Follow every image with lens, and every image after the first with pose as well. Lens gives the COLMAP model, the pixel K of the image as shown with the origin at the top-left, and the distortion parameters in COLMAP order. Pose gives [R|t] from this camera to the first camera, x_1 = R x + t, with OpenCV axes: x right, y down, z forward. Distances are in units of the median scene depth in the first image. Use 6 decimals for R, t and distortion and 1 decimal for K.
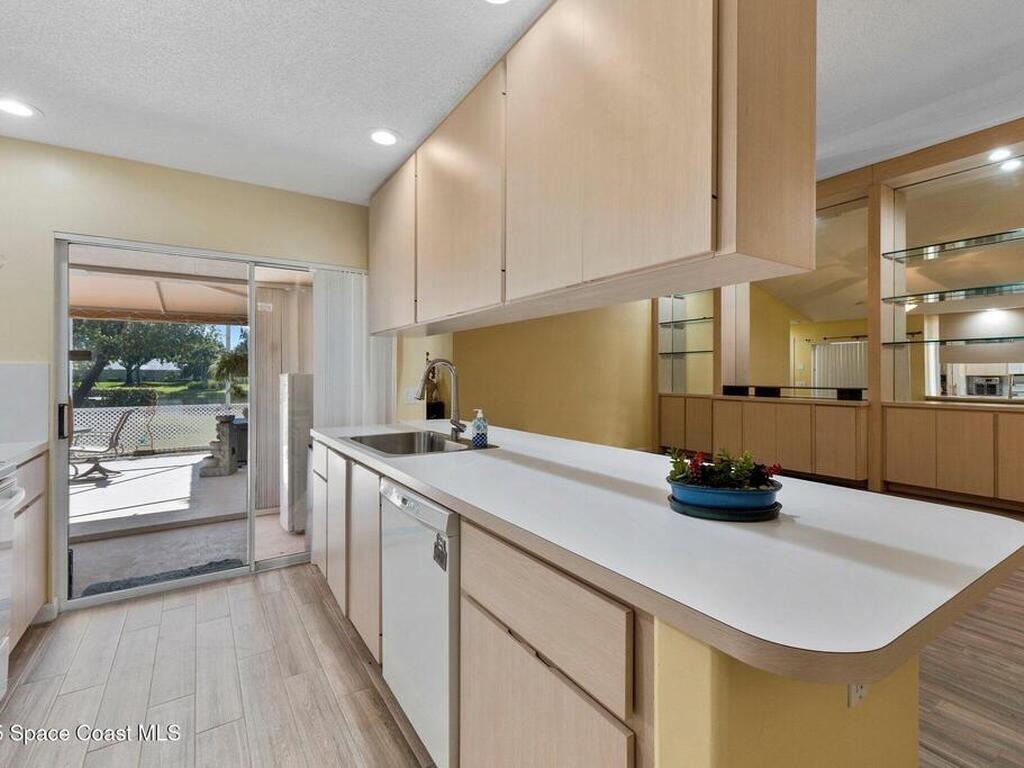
lens RADIAL K [[488.2, 0, 526.7], [0, 488.2, 371.6], [0, 0, 1]] dist [0.003482, -0.000316]
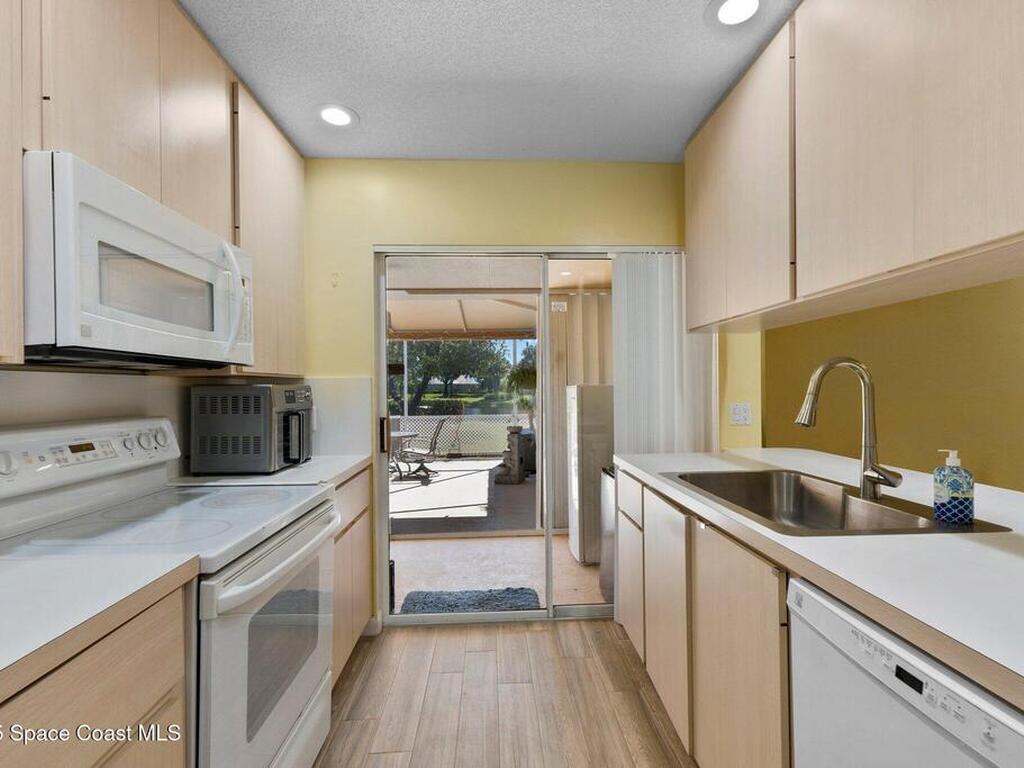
lens RADIAL K [[489.5, 0, 514.1], [0, 489.5, 382.2], [0, 0, 1]] dist [0.007714, -0.000143]
pose [[0.855157, -0.013495, -0.518194, -0.136633], [0.012586, 0.999907, -0.005269, 0.001670], [0.518217, -0.002016, 0.855247, 0.193807]]
